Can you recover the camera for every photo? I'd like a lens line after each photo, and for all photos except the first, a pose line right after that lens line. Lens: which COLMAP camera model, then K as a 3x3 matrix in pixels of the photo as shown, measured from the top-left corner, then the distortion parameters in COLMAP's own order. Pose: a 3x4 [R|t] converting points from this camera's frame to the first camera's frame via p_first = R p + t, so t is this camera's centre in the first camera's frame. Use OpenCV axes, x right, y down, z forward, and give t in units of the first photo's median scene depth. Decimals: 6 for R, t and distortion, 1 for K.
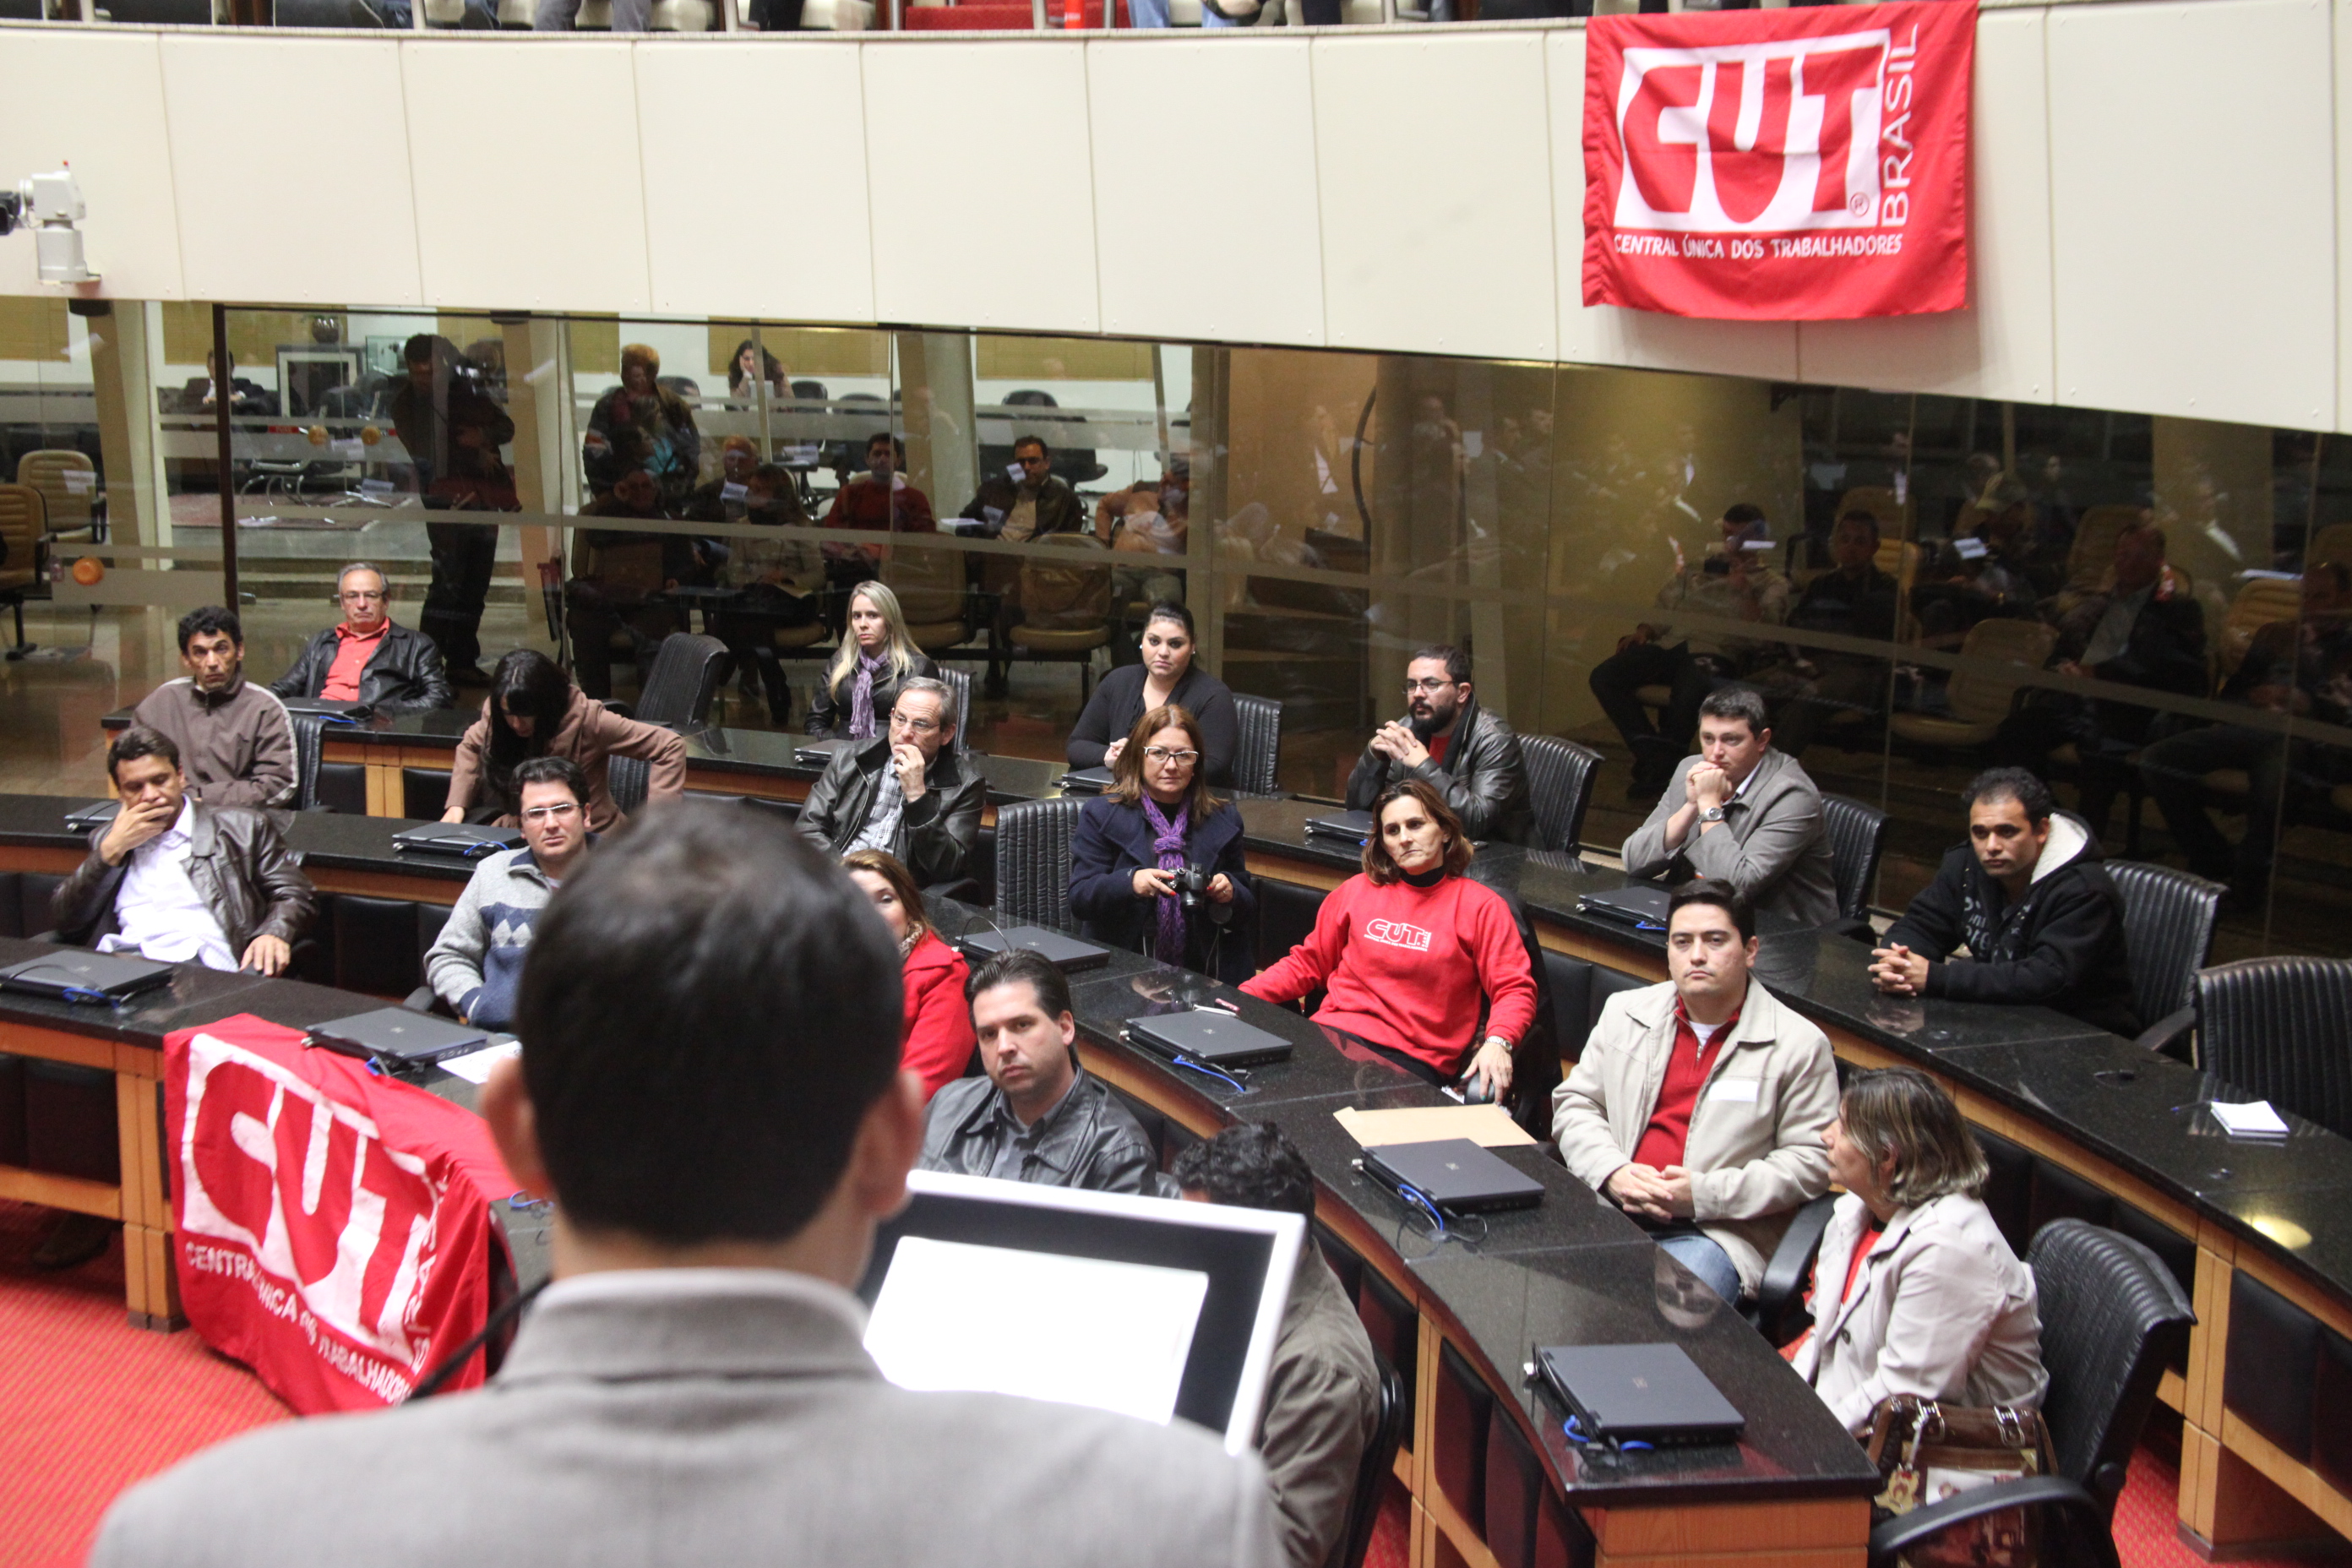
lens RADIAL K [[3025.9, 0, 1175.9], [0, 3025.9, 817.9], [0, 0, 1]] dist [-0.004887, 0.262810]
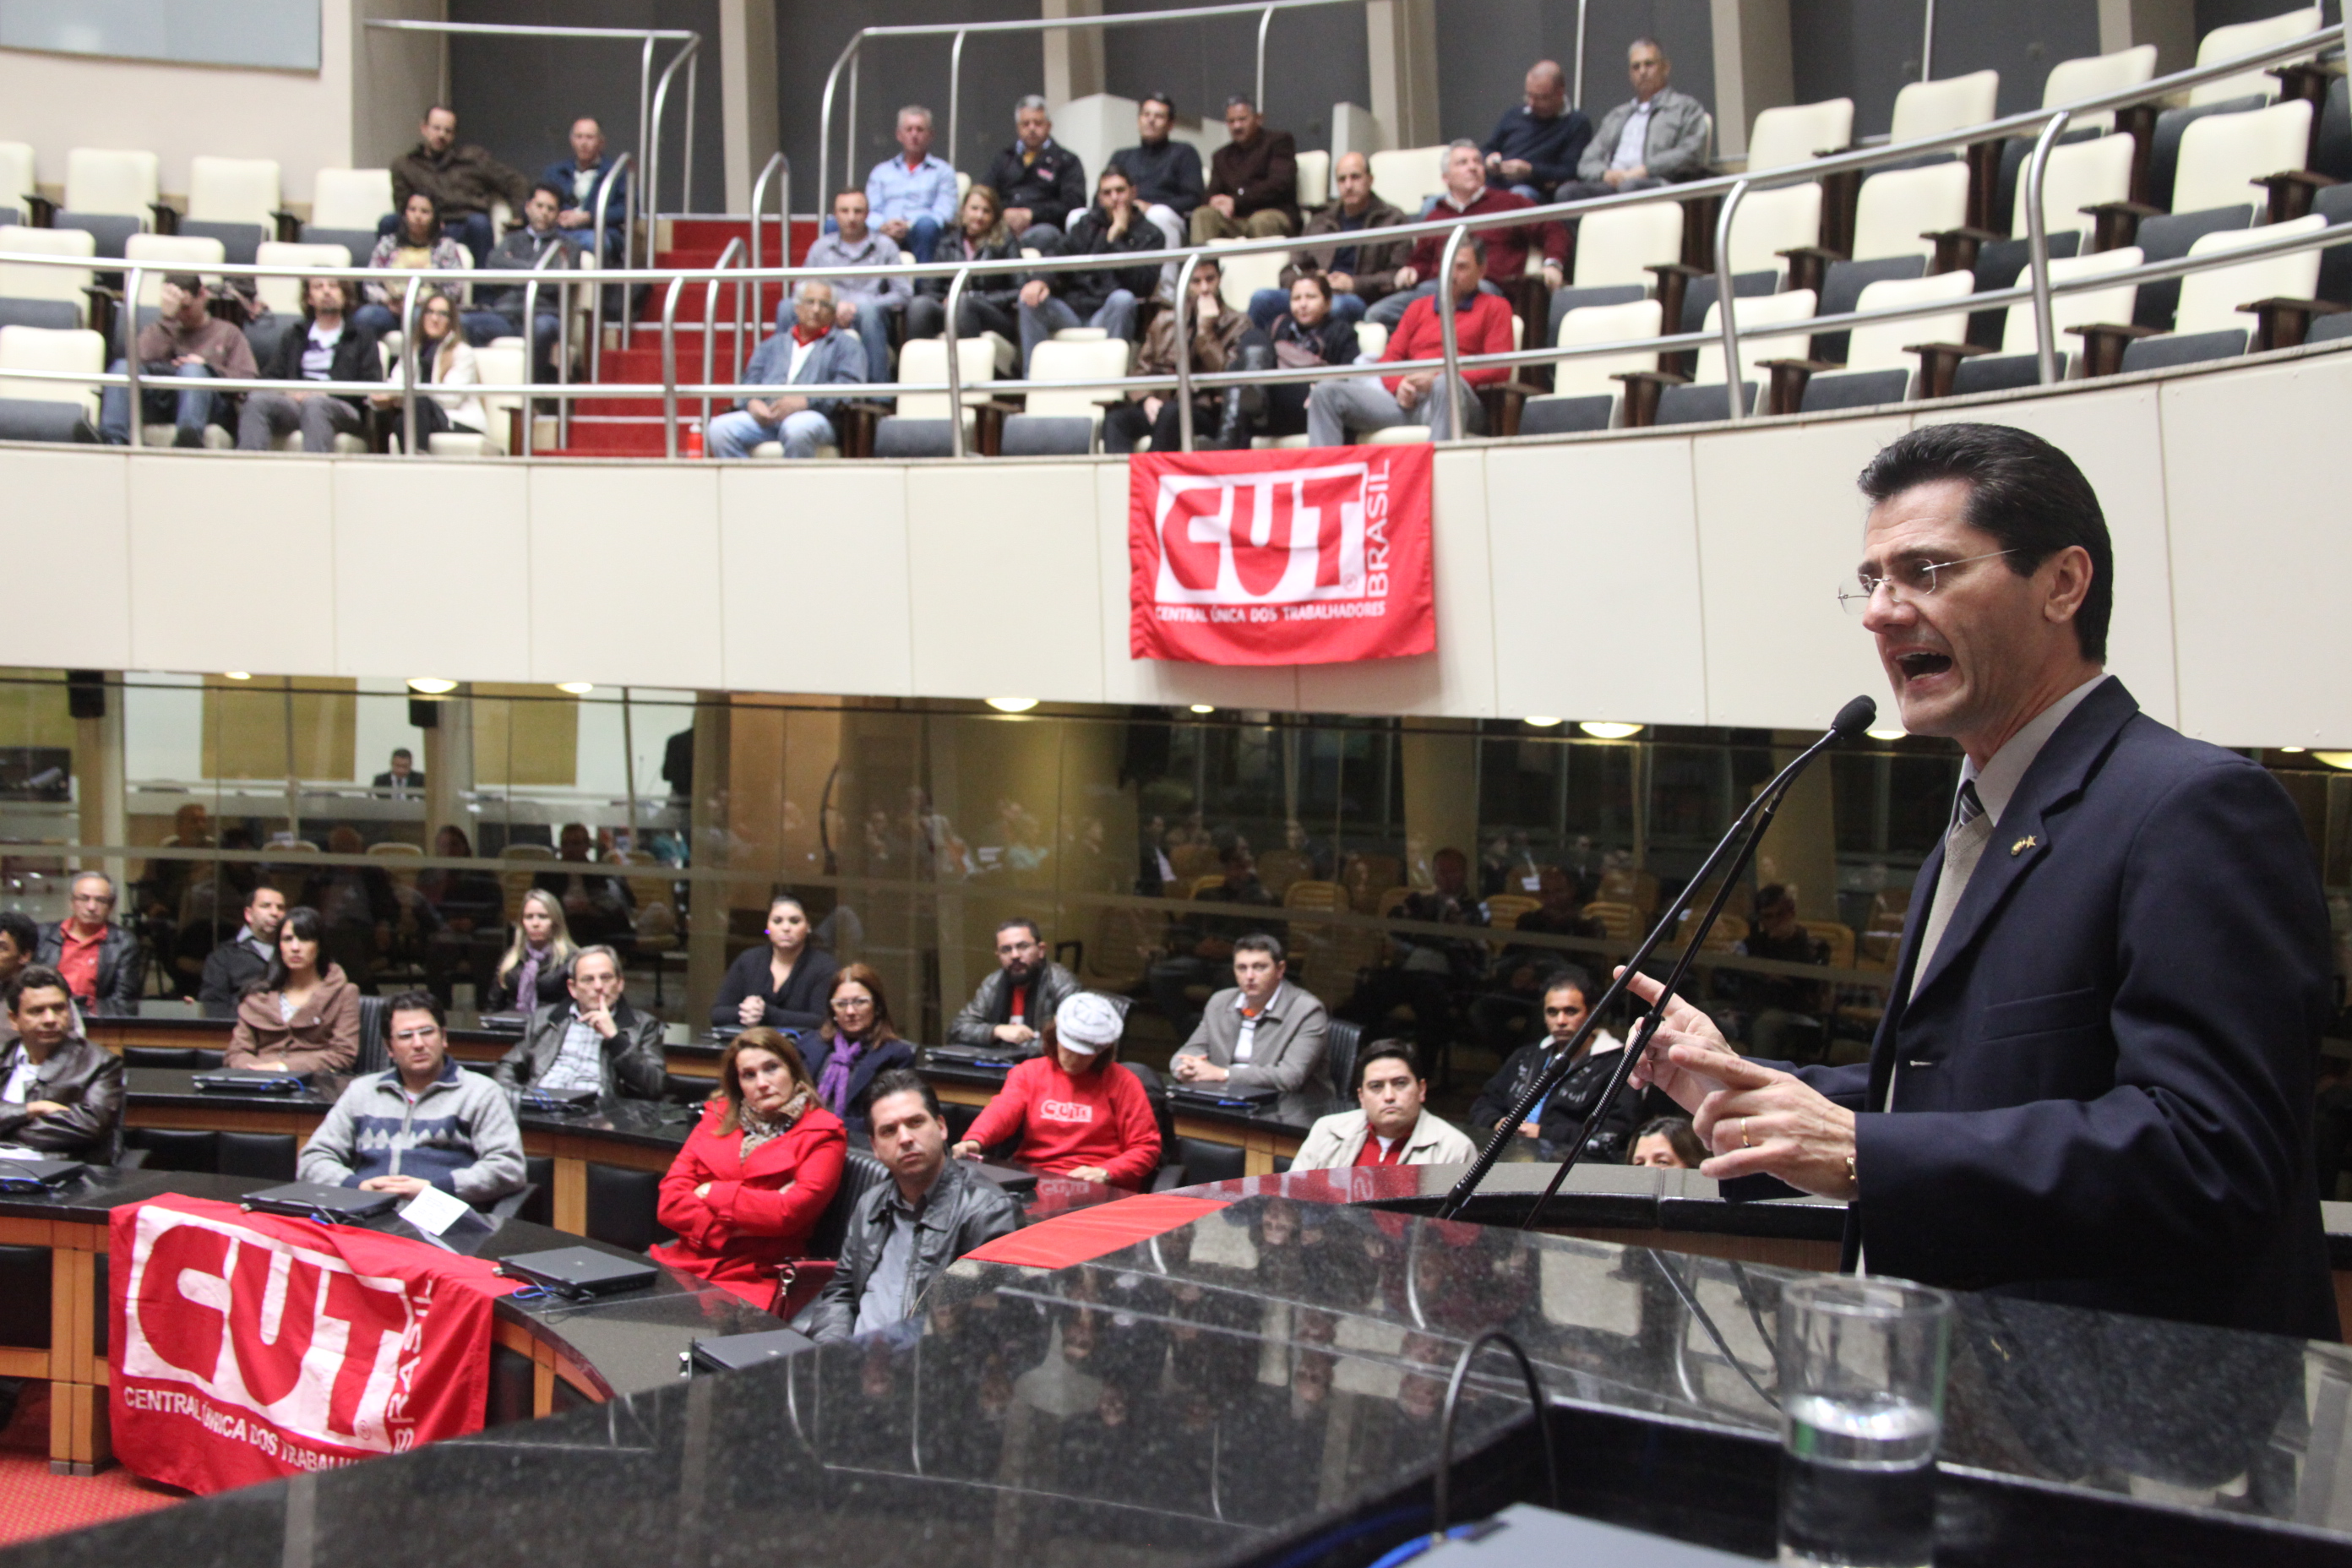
lens RADIAL K [[2429.1, 0, 1176.0], [0, 2429.1, 784.0], [0, 0, 1]] dist [-0.035351, 0.071945]
pose [[0.956717, 0.001947, 0.291015, -0.182437], [0.045106, 0.986901, -0.154890, 0.062990], [-0.287504, 0.161313, 0.944097, -0.033143]]
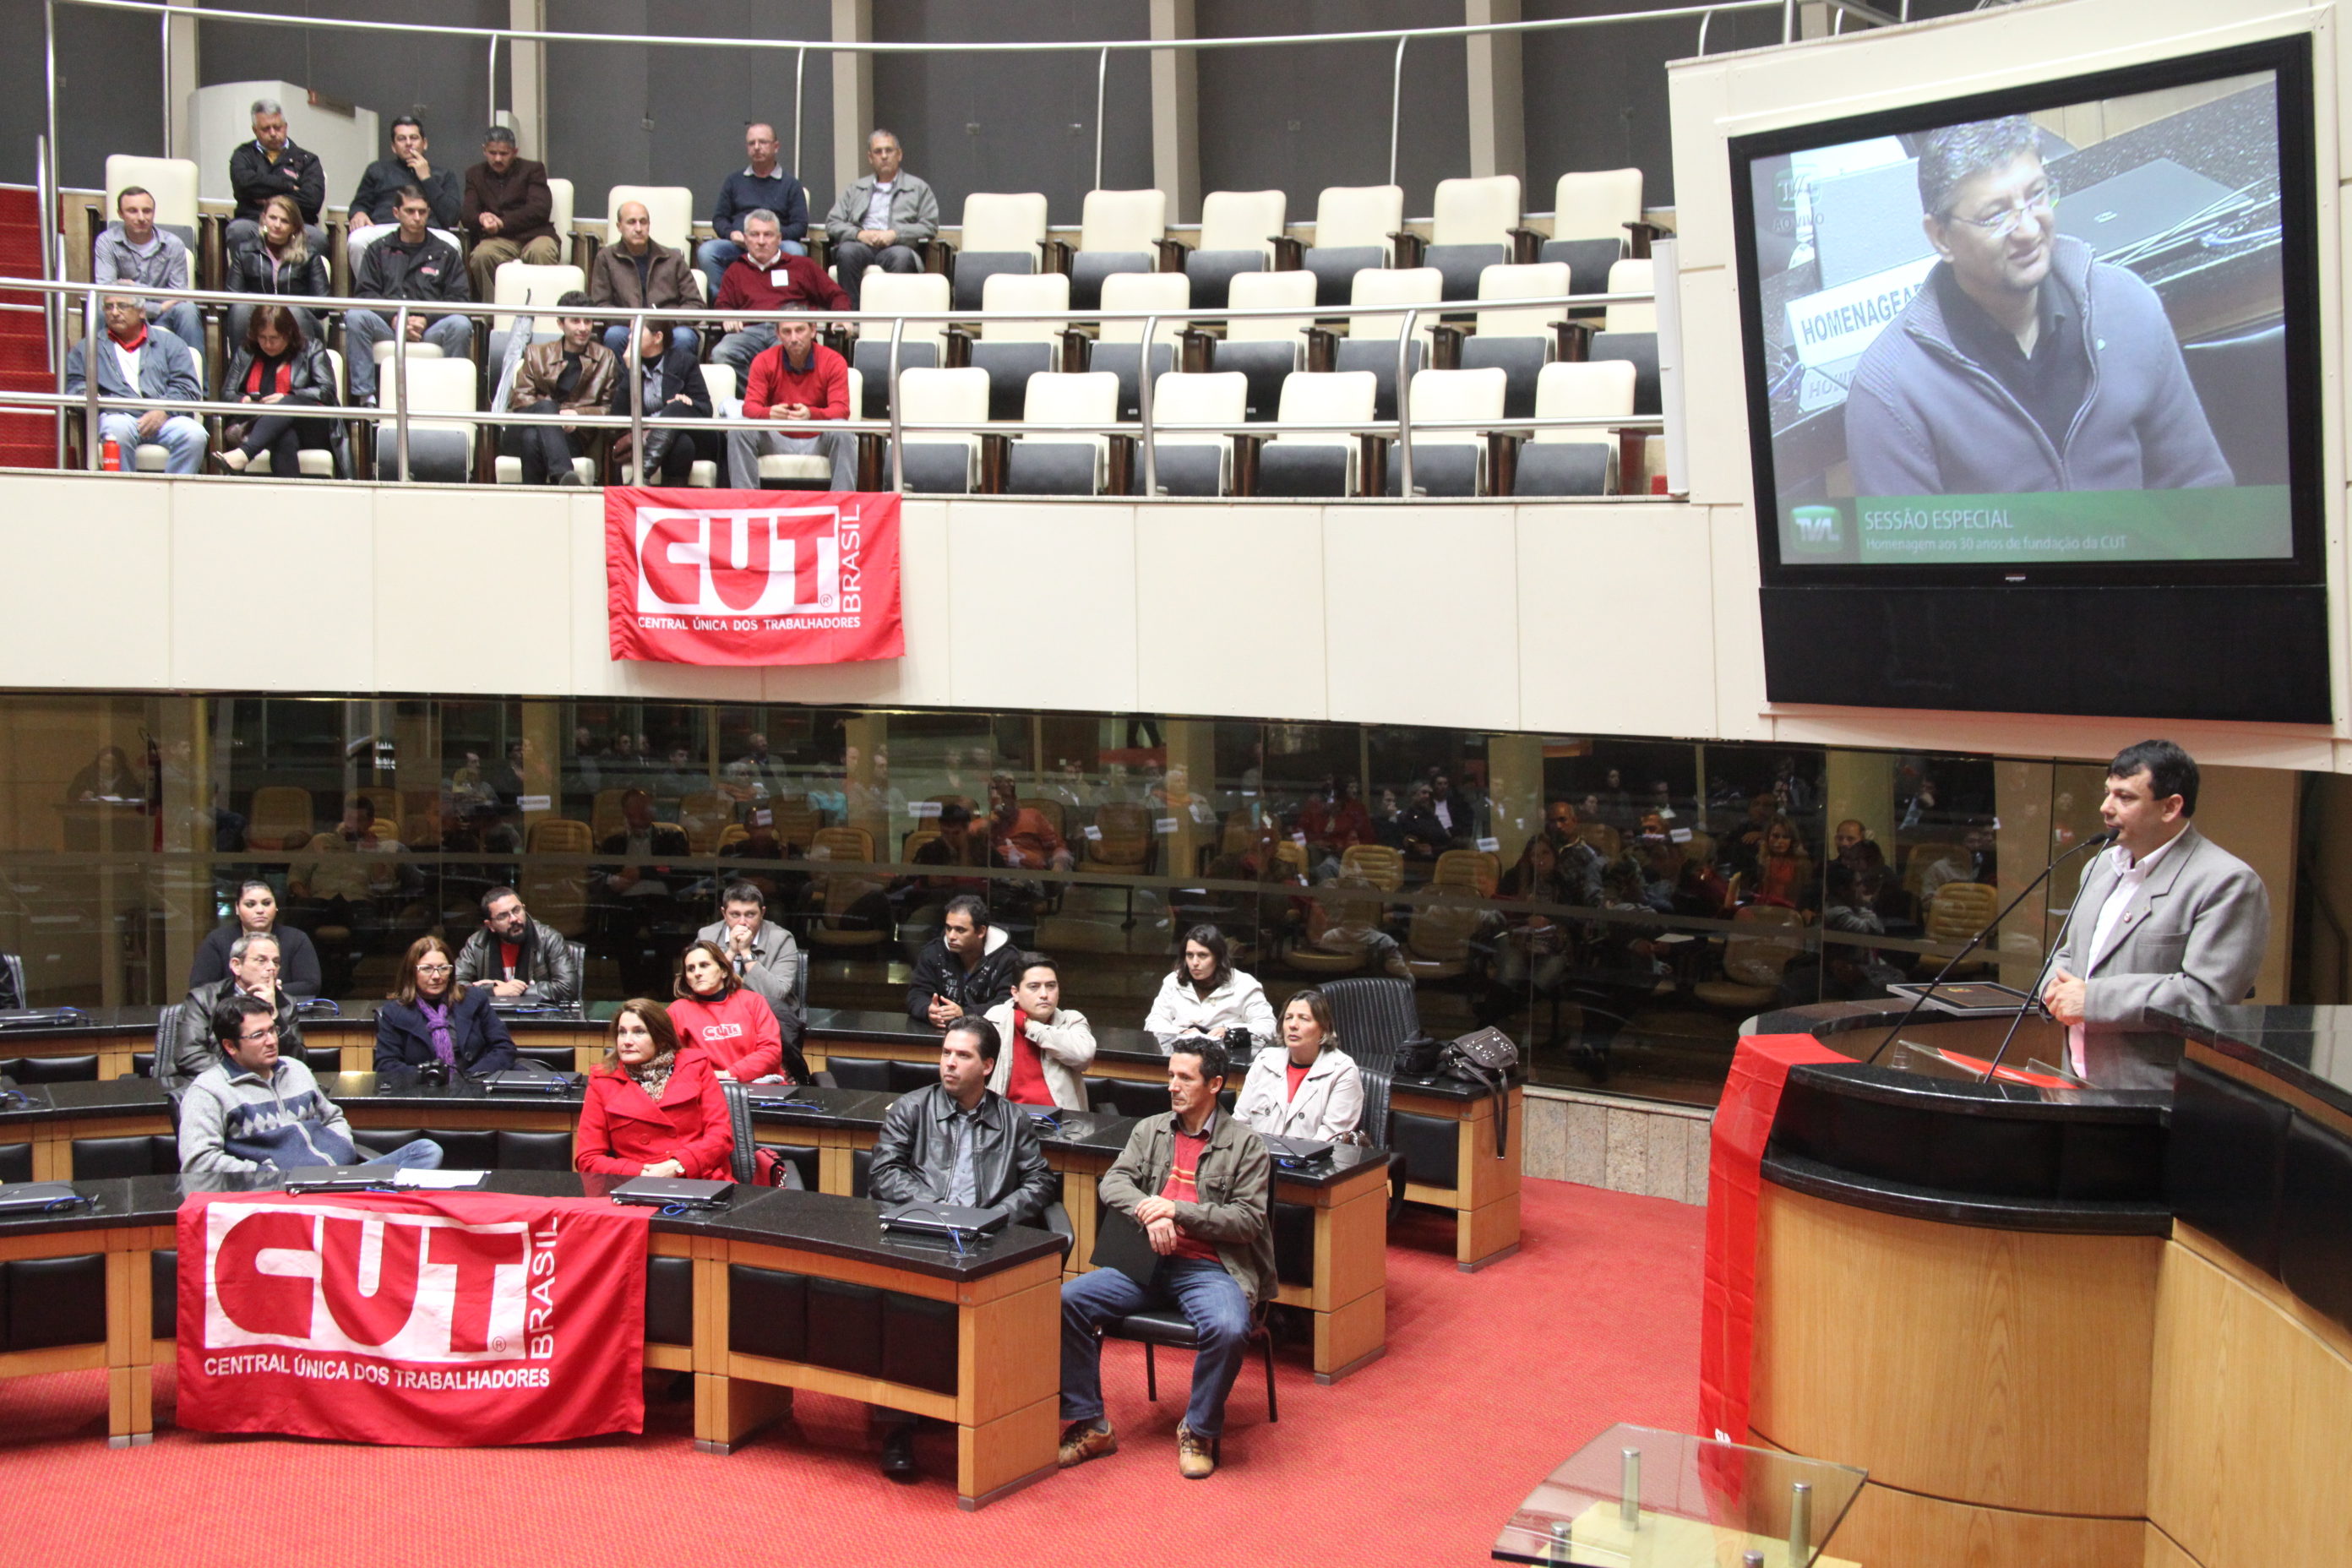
lens RADIAL K [[2491.8, 0, 1156.5], [0, 2491.8, 782.0], [0, 0, 1]] dist [-0.001832, 0.007805]
pose [[0.638526, -0.062770, 0.767036, -0.781401], [0.148631, 0.987963, -0.042880, -0.004988], [-0.755111, 0.141385, 0.640170, -0.070276]]
